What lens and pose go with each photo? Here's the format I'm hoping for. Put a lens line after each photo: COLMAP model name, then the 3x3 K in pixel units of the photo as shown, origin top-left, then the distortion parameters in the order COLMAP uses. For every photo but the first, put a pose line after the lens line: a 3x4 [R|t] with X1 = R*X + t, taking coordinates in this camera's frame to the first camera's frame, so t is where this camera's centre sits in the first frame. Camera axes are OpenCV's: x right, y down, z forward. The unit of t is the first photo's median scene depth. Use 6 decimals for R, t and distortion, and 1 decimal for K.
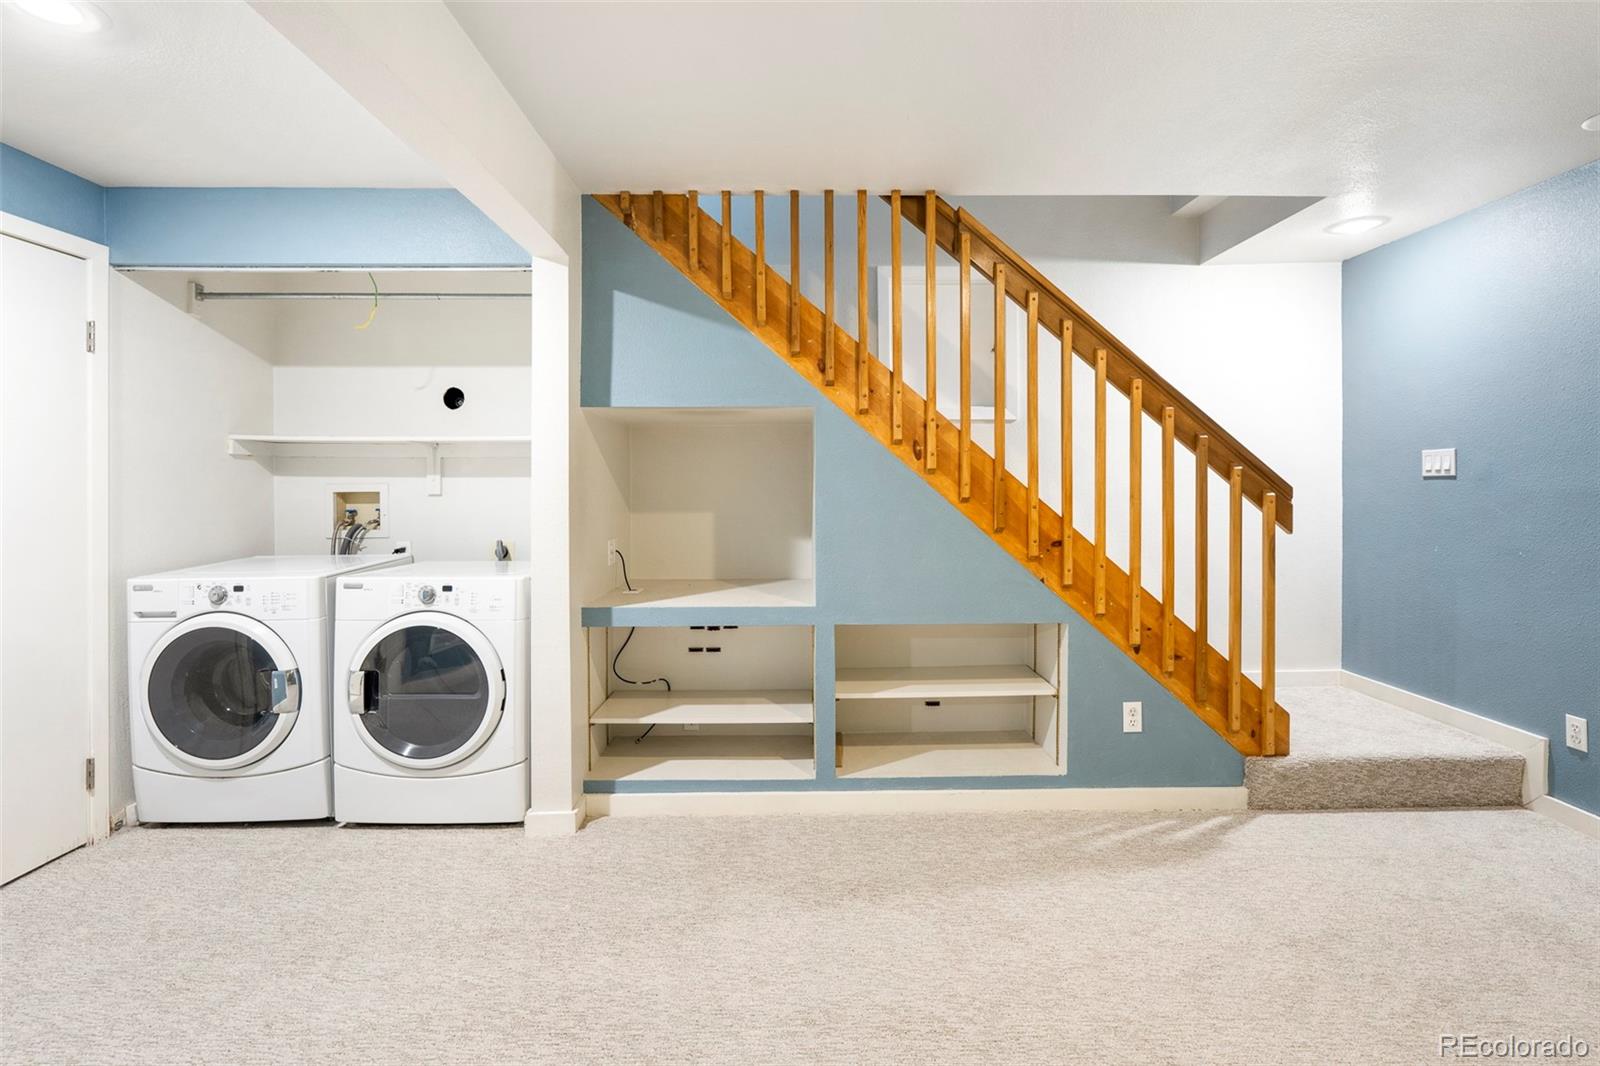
lens RADIAL K [[725.5, 0, 796.7], [0, 725.5, 482.9], [0, 0, 1]] dist [-0.002313, -0.000548]
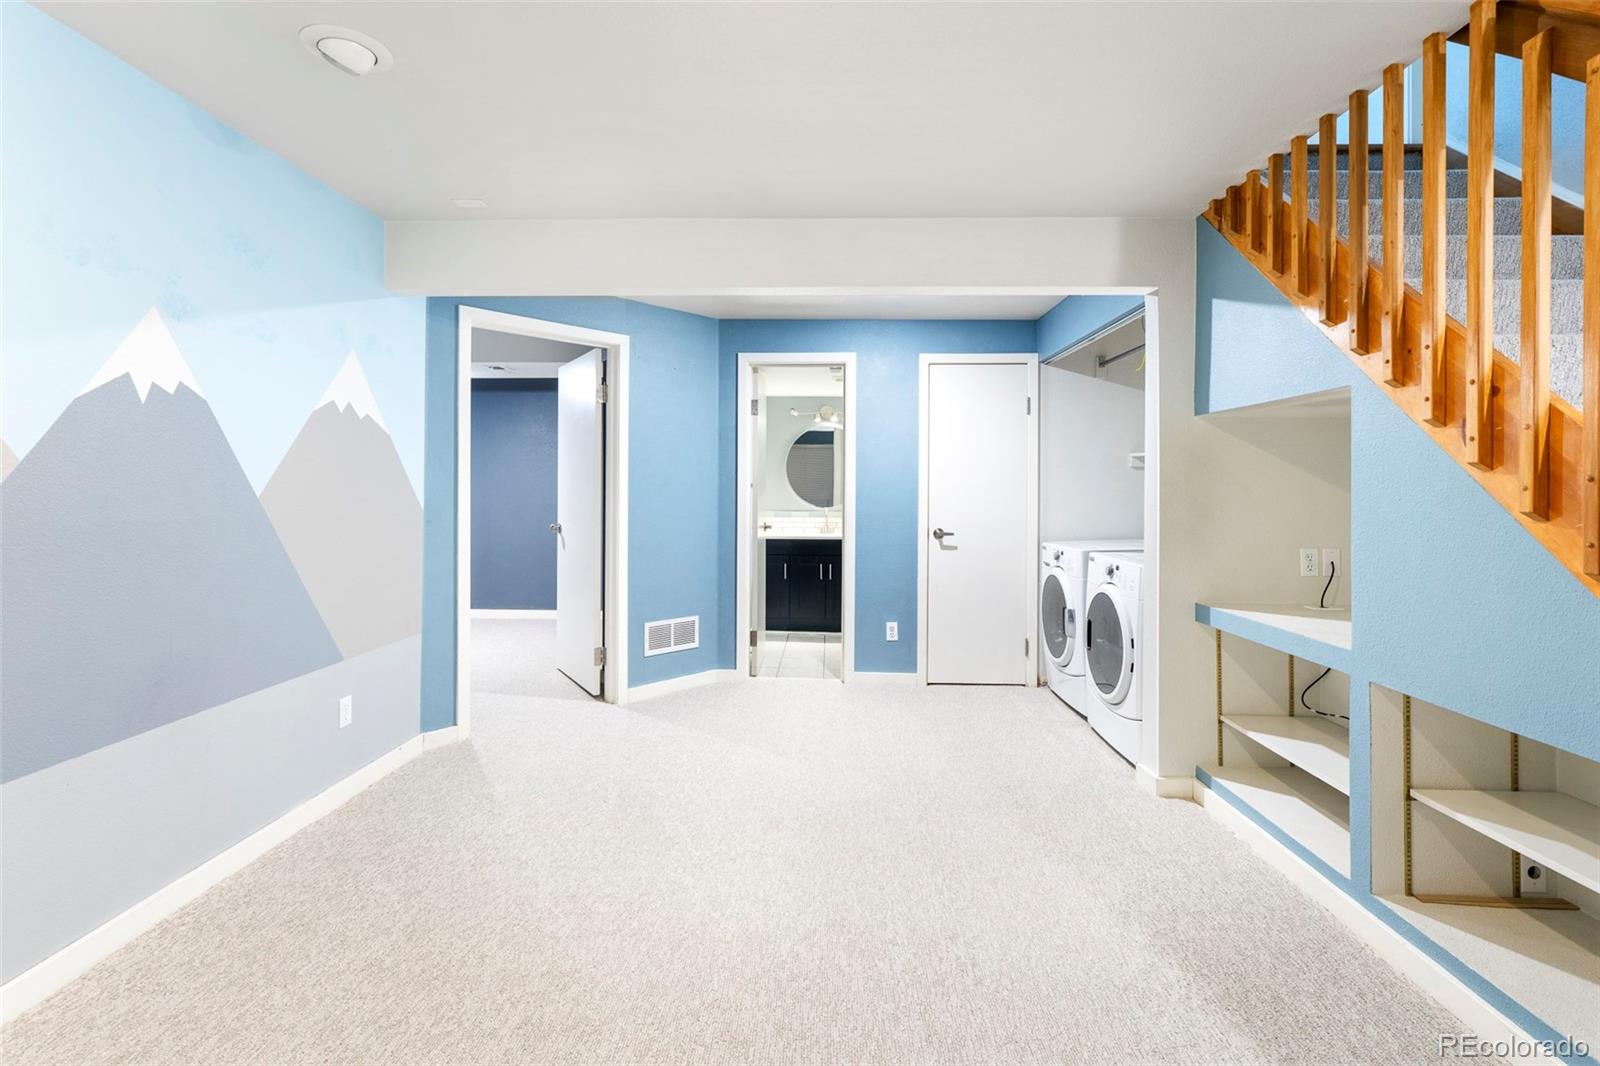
lens RADIAL K [[725.5, 0, 796.7], [0, 725.5, 482.9], [0, 0, 1]] dist [-0.002313, -0.000548]
pose [[-0.041606, -0.008946, -0.999094, 0.827354], [0.003223, 0.999954, -0.009088, 0.004071], [0.999129, -0.003598, -0.041575, 0.478858]]
